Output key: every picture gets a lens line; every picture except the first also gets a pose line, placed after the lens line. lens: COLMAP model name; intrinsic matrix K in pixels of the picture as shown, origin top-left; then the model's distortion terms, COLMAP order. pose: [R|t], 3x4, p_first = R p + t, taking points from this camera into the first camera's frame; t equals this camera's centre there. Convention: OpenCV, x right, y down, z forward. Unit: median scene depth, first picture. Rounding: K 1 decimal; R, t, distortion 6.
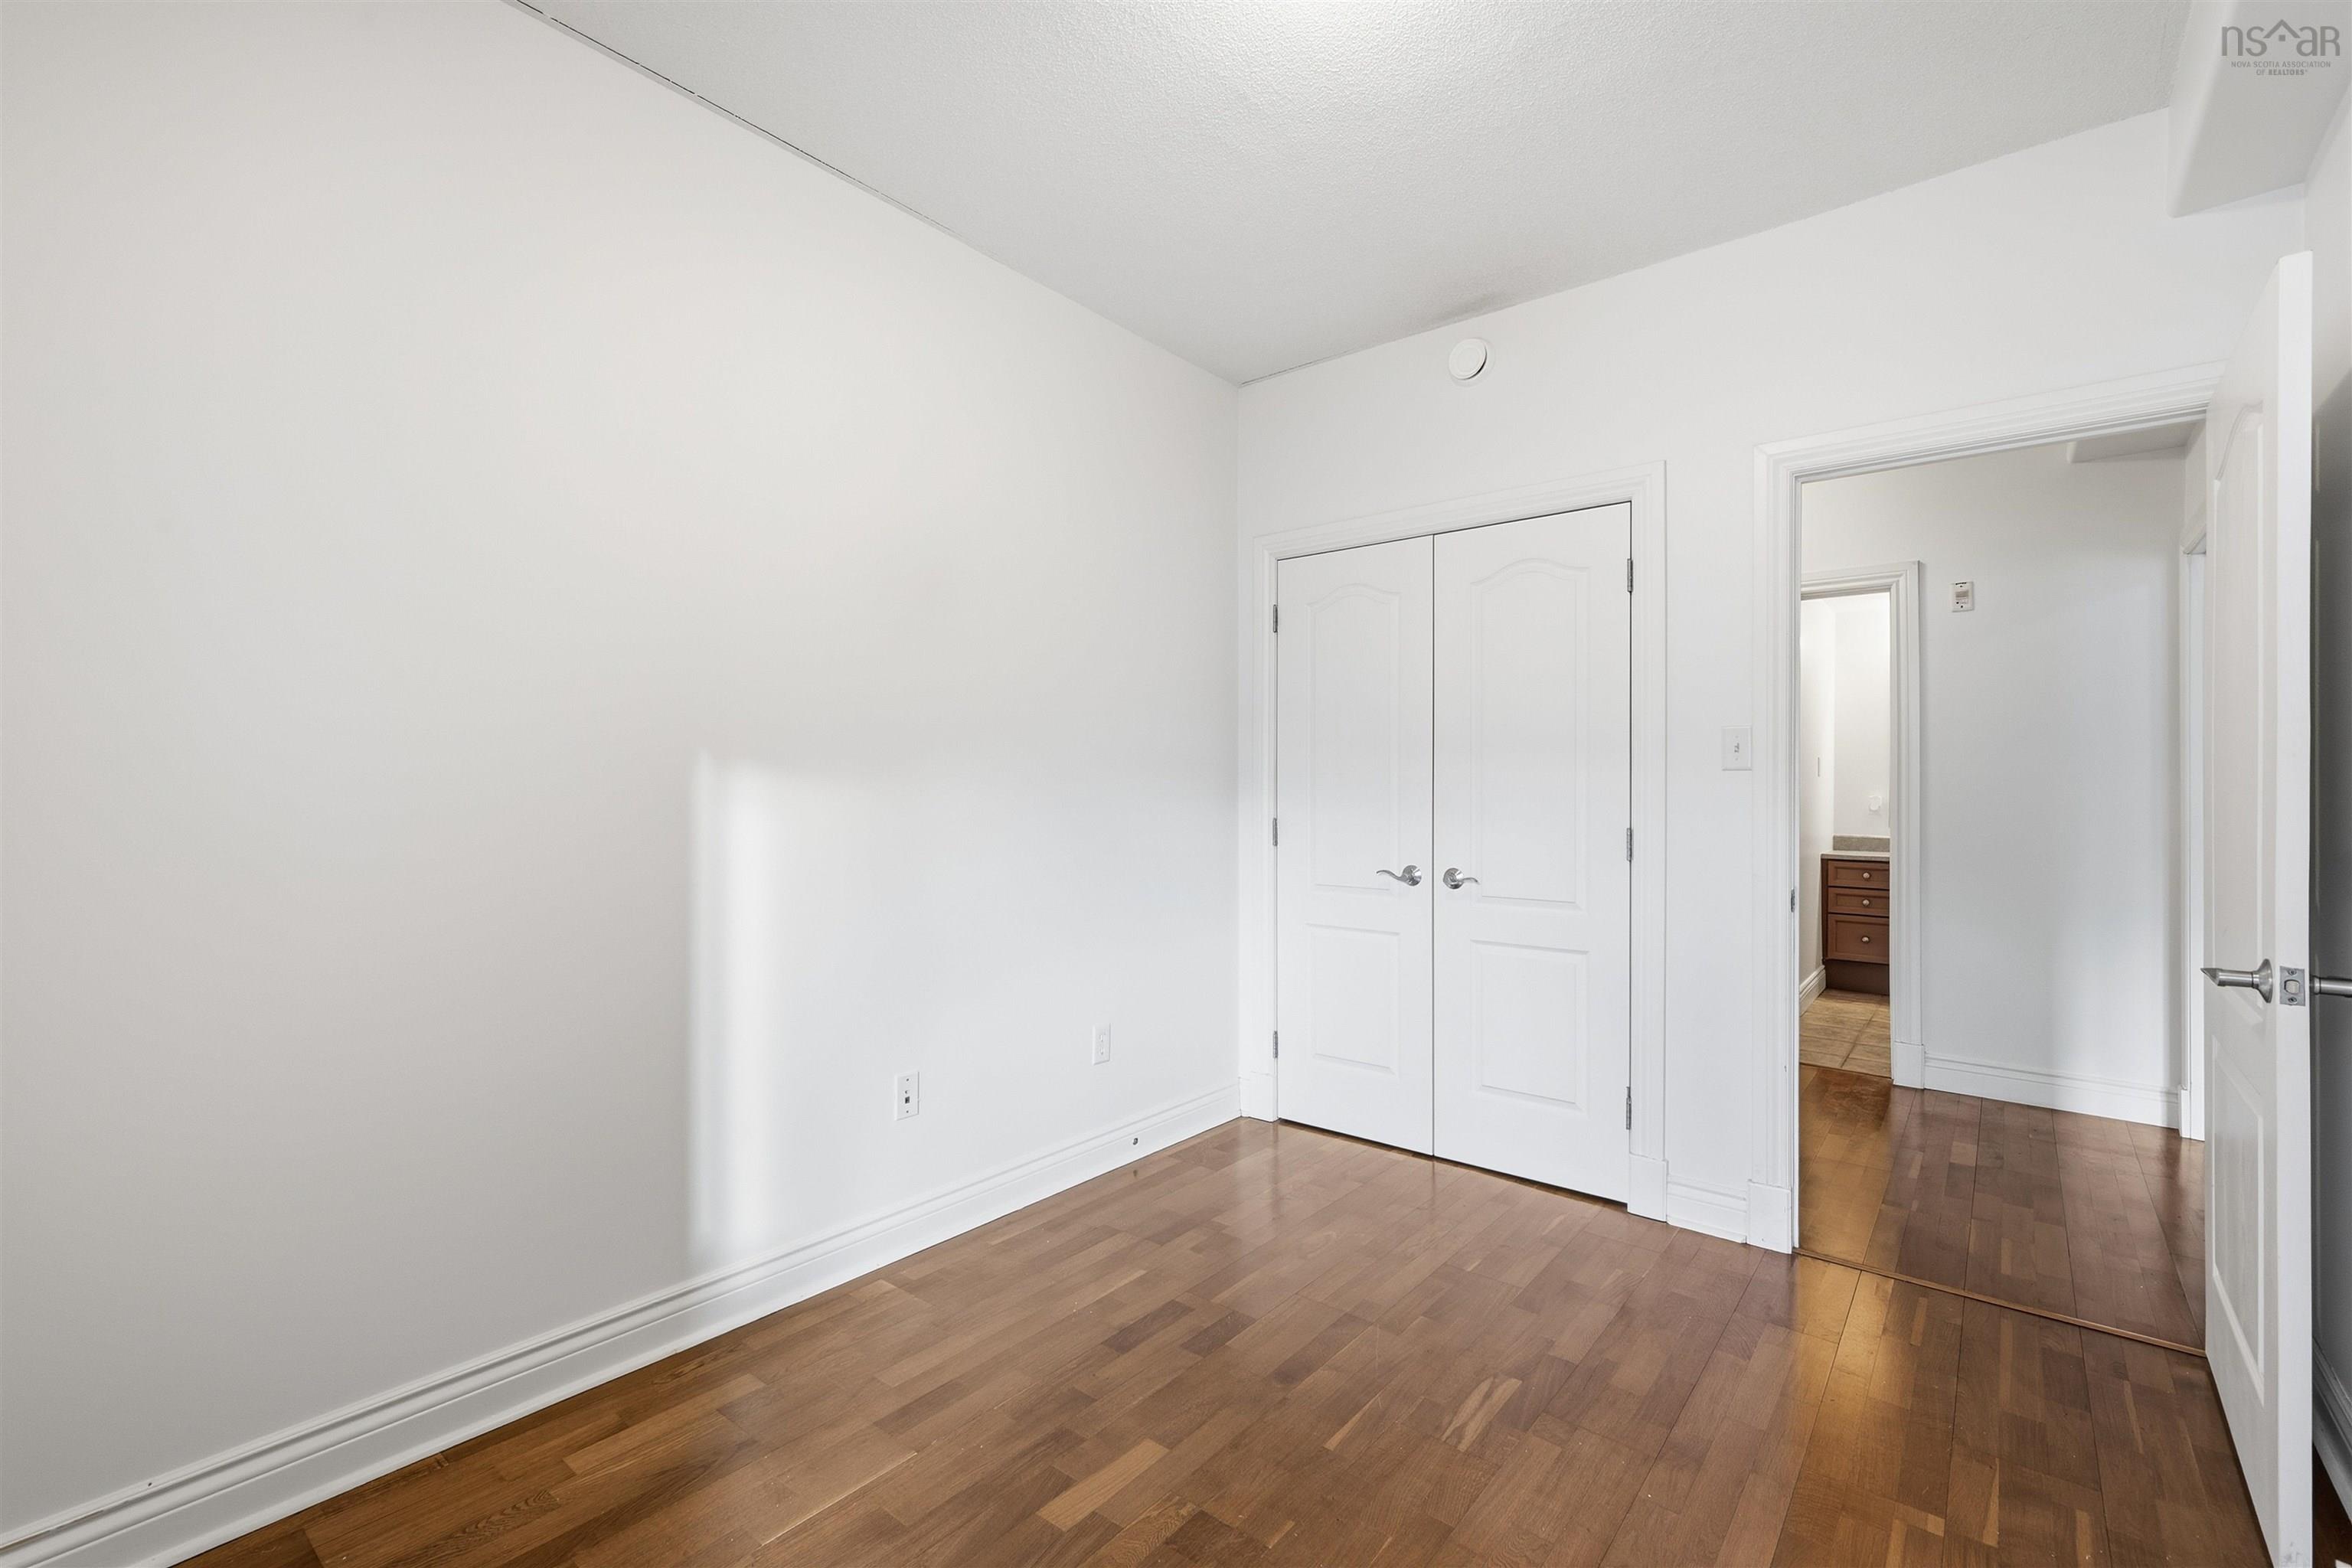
lens RADIAL K [[1029.5, 0, 1176.0], [0, 1029.5, 784.0], [0, 0, 1]] dist [0.001169, 0.000085]
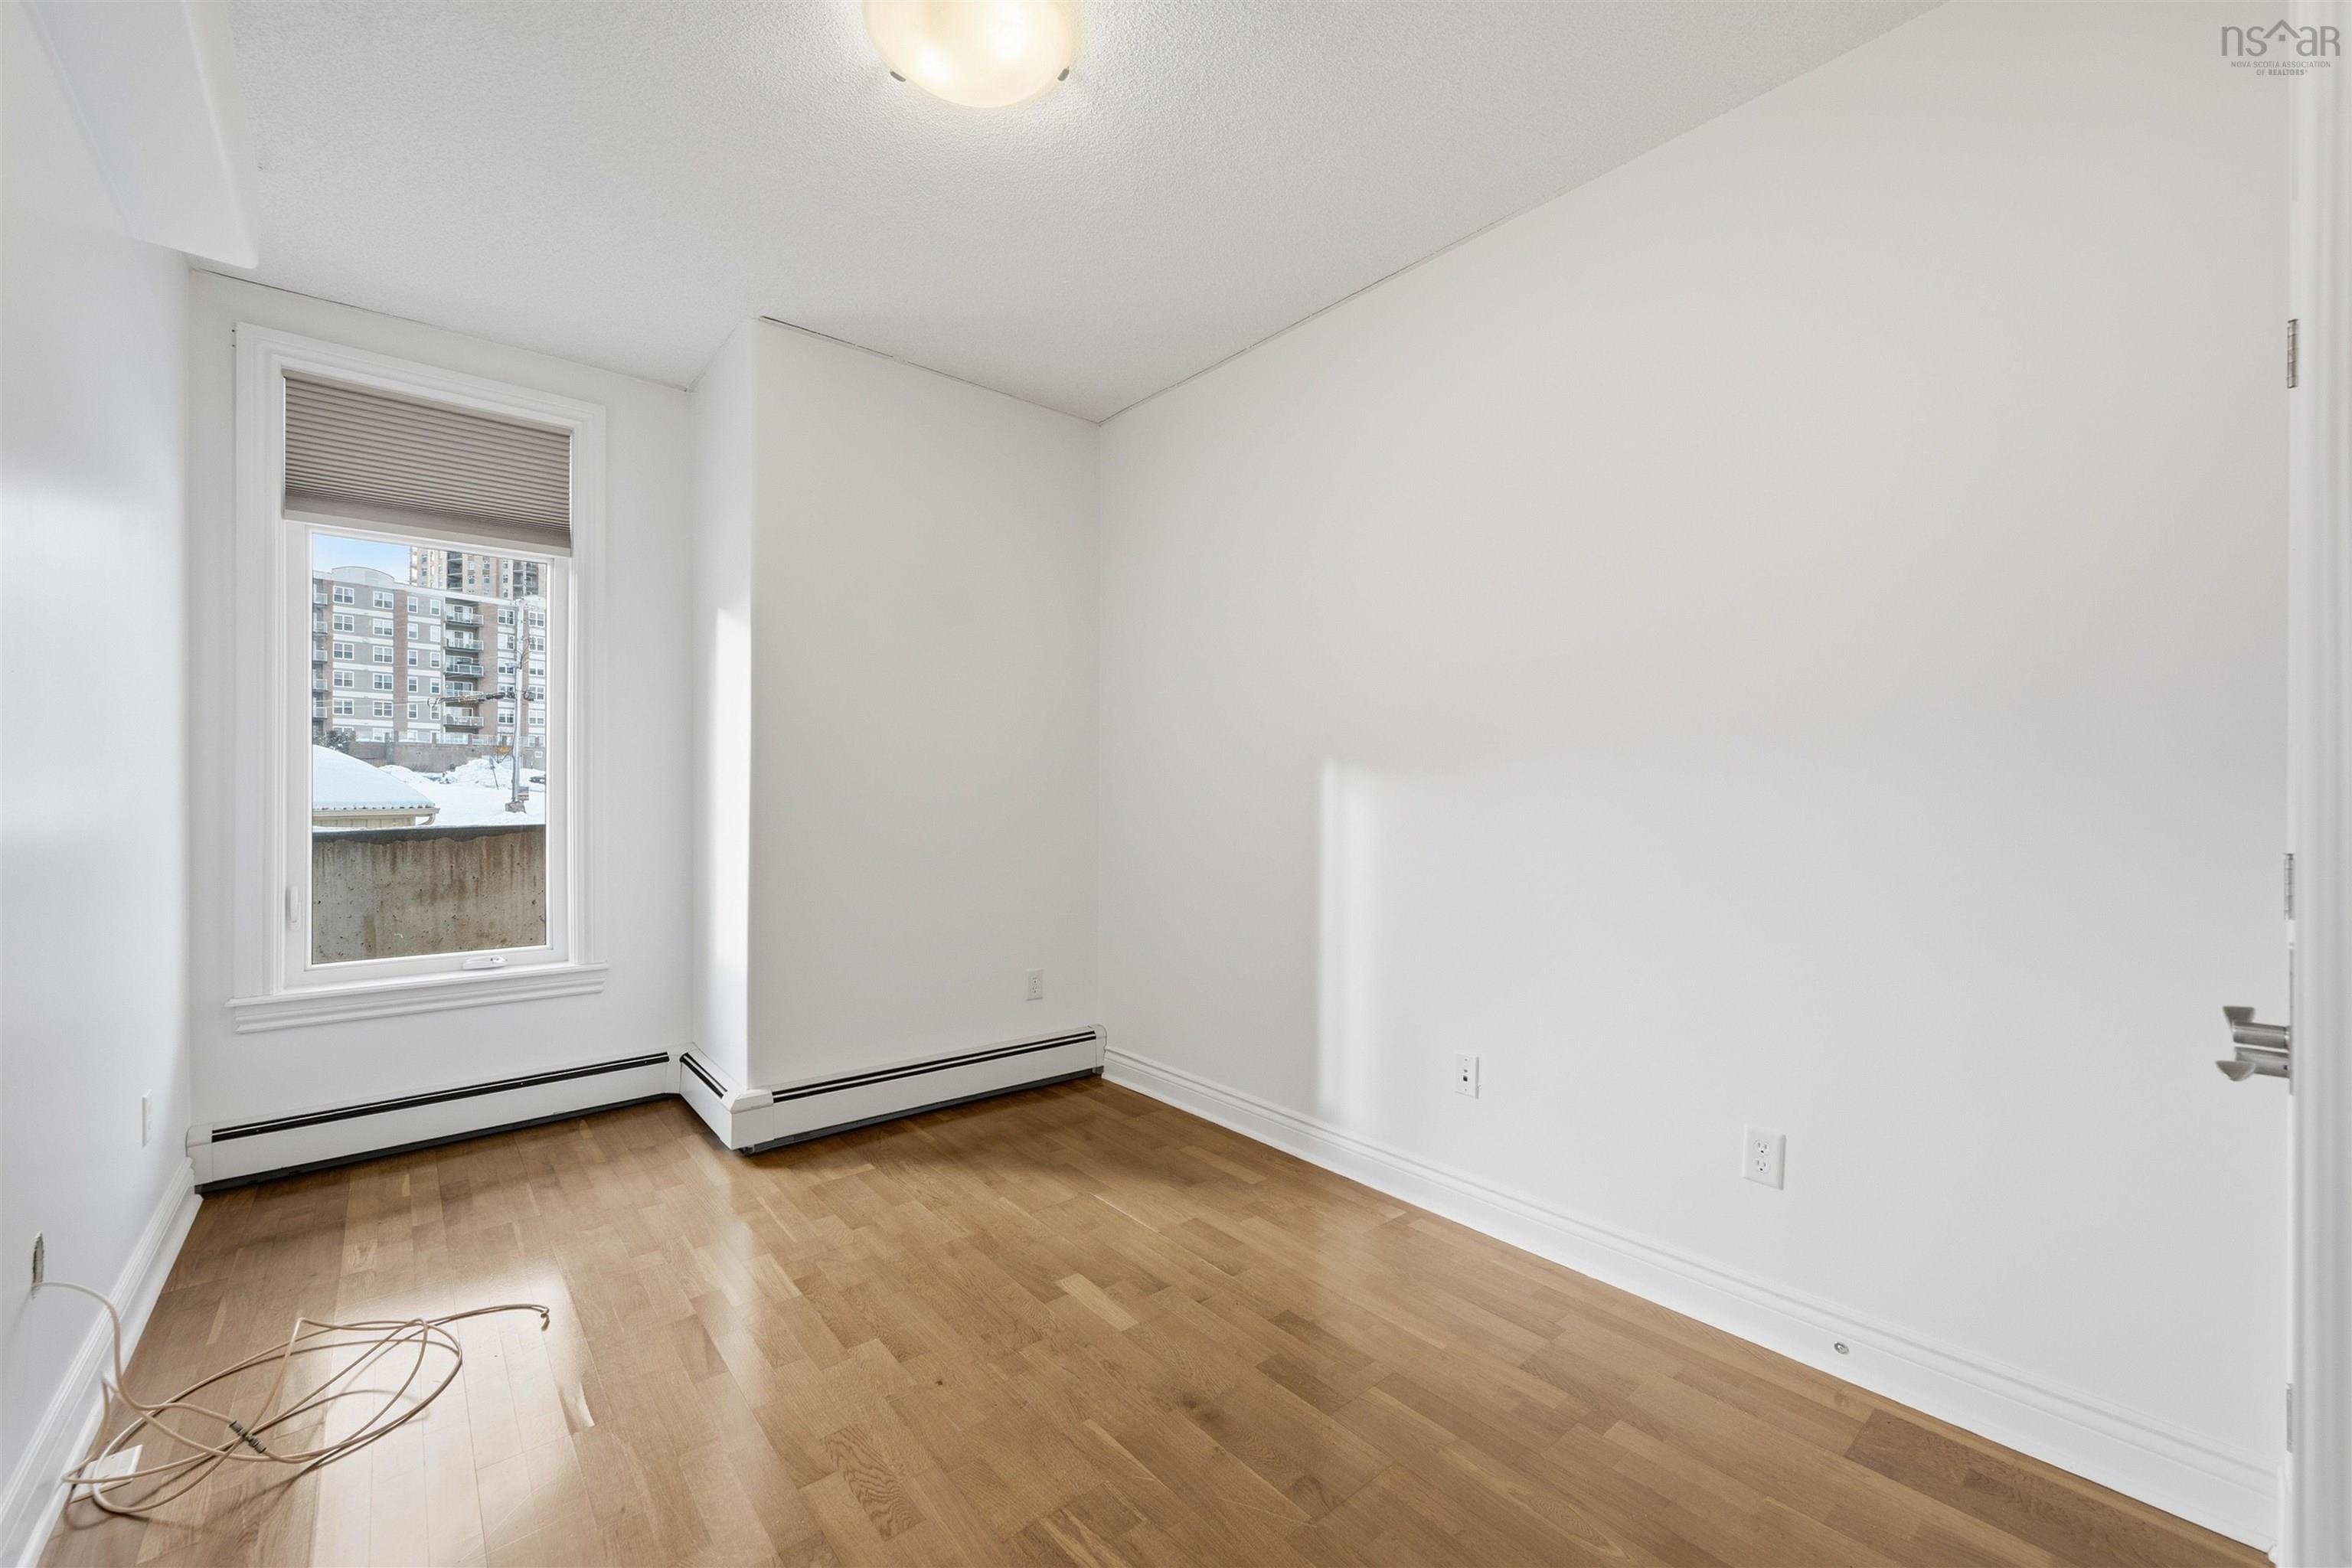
lens RADIAL K [[934.8, 0, 1176.0], [0, 934.8, 784.0], [0, 0, 1]] dist [0.000663, 0.000637]
pose [[-0.186508, -0.006246, -0.982434, 0.805246], [0.002138, 0.999975, -0.006763, 0.010720], [0.982451, -0.003362, -0.186490, 0.964446]]
